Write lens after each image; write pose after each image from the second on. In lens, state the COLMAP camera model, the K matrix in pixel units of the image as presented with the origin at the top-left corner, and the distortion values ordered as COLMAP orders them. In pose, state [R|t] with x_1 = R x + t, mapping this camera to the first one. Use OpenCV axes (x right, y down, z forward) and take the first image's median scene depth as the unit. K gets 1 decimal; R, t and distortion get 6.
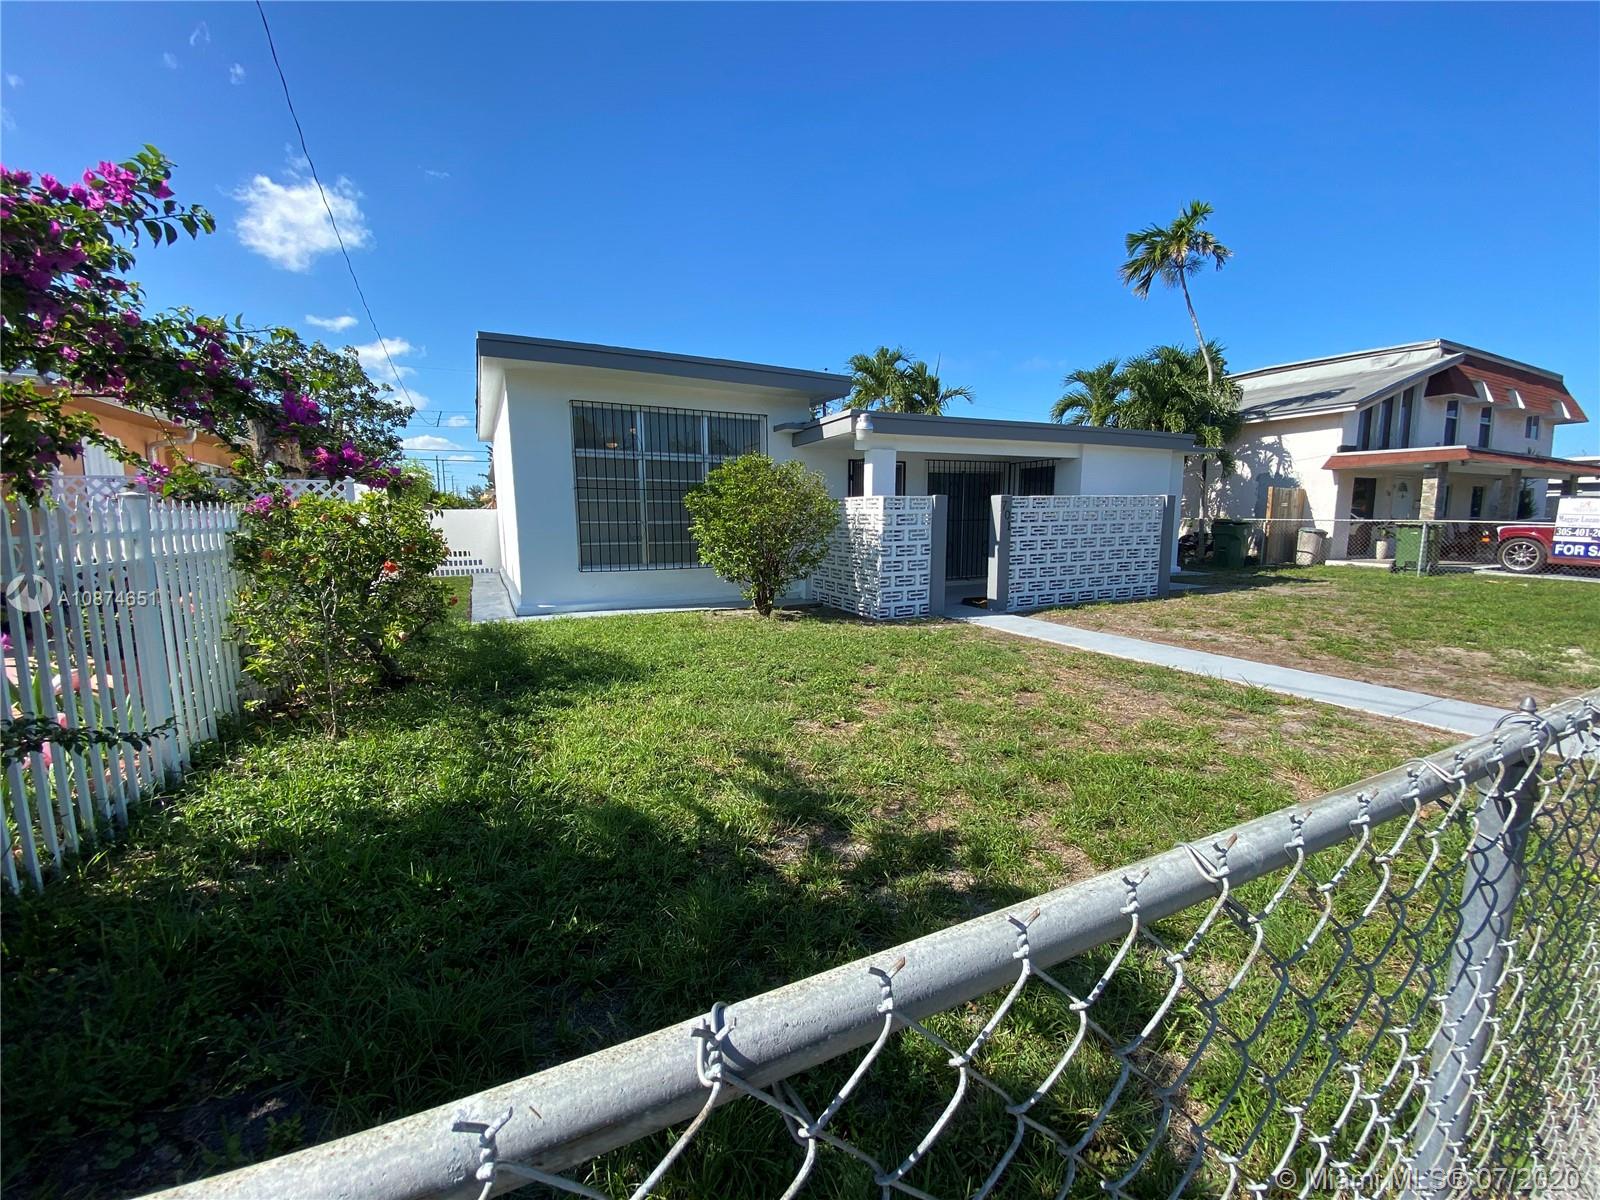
lens RADIAL K [[649.8, 0, 831.6], [0, 649.8, 592.6], [0, 0, 1]] dist [0.013114, -0.014799]
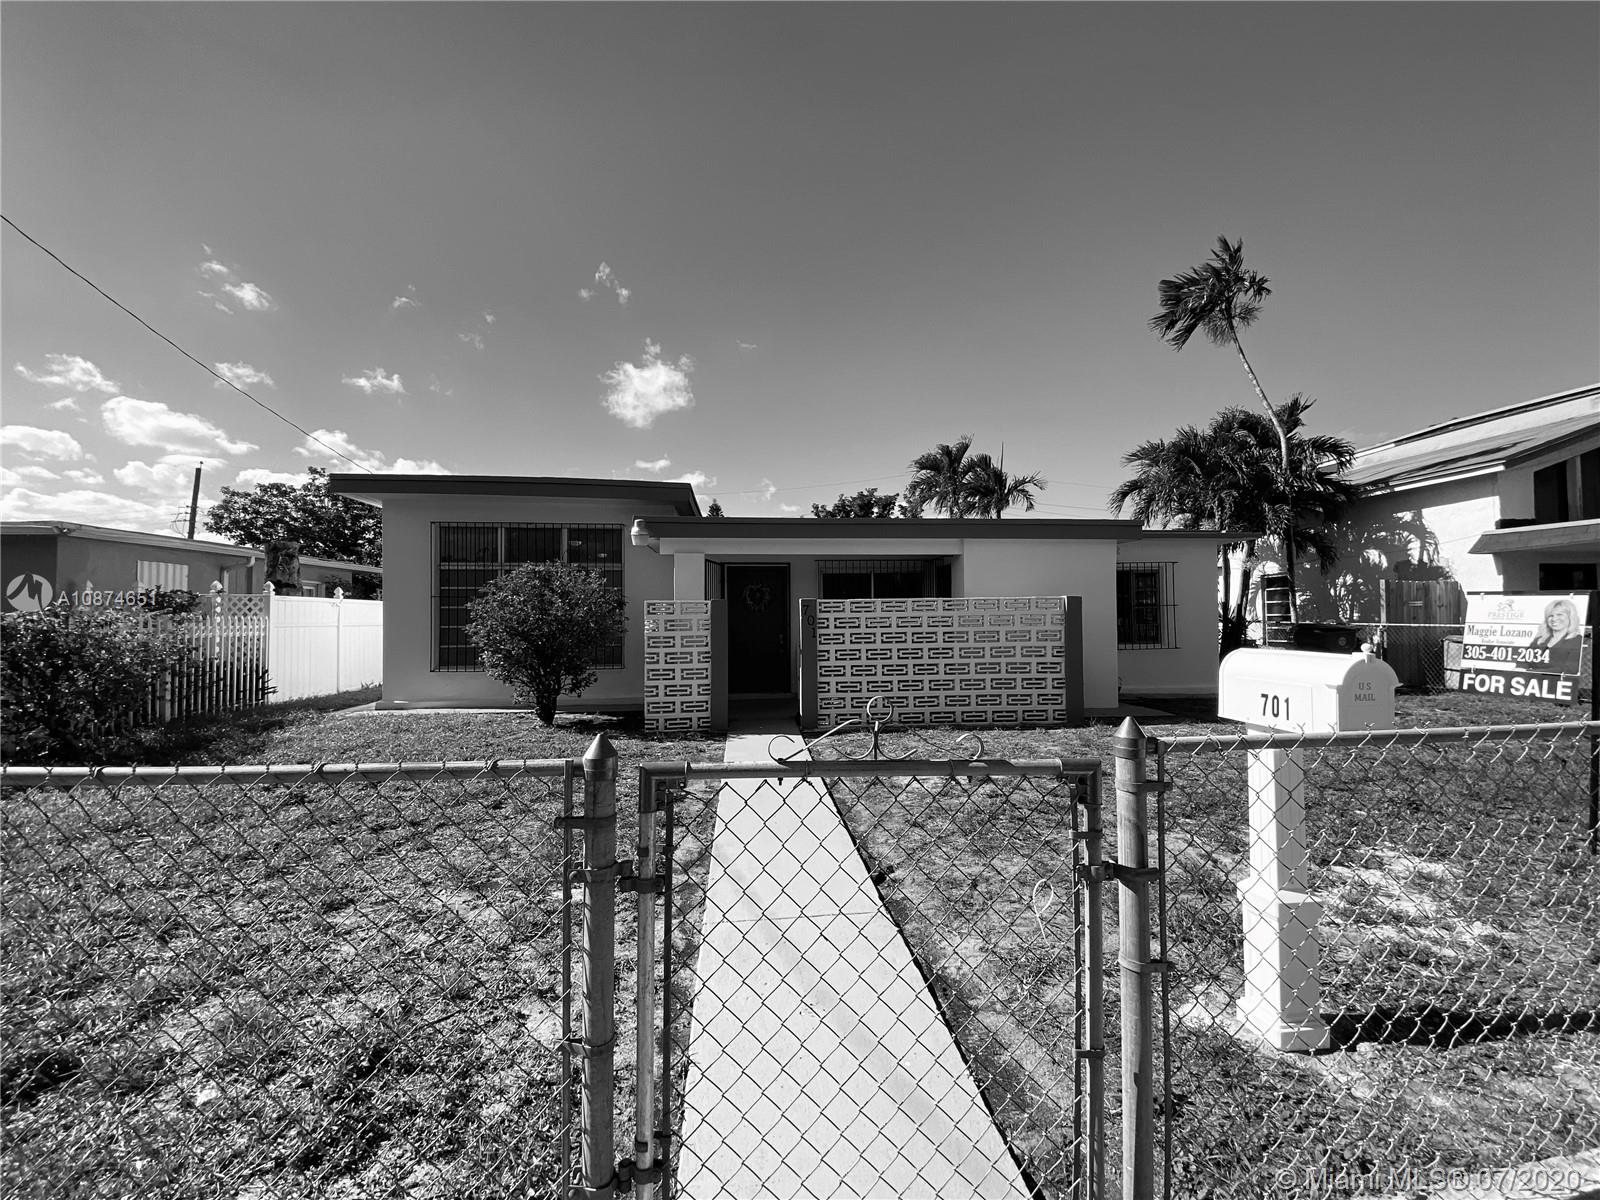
lens RADIAL K [[649.8, 0, 815.5], [0, 649.8, 600.8], [0, 0, 1]] dist [0.013114, -0.014799]
pose [[0.927999, -0.009852, -0.372452, 0.364276], [-0.043334, 0.990012, -0.134160, -0.016585], [0.370053, 0.140640, 0.918303, 0.115230]]
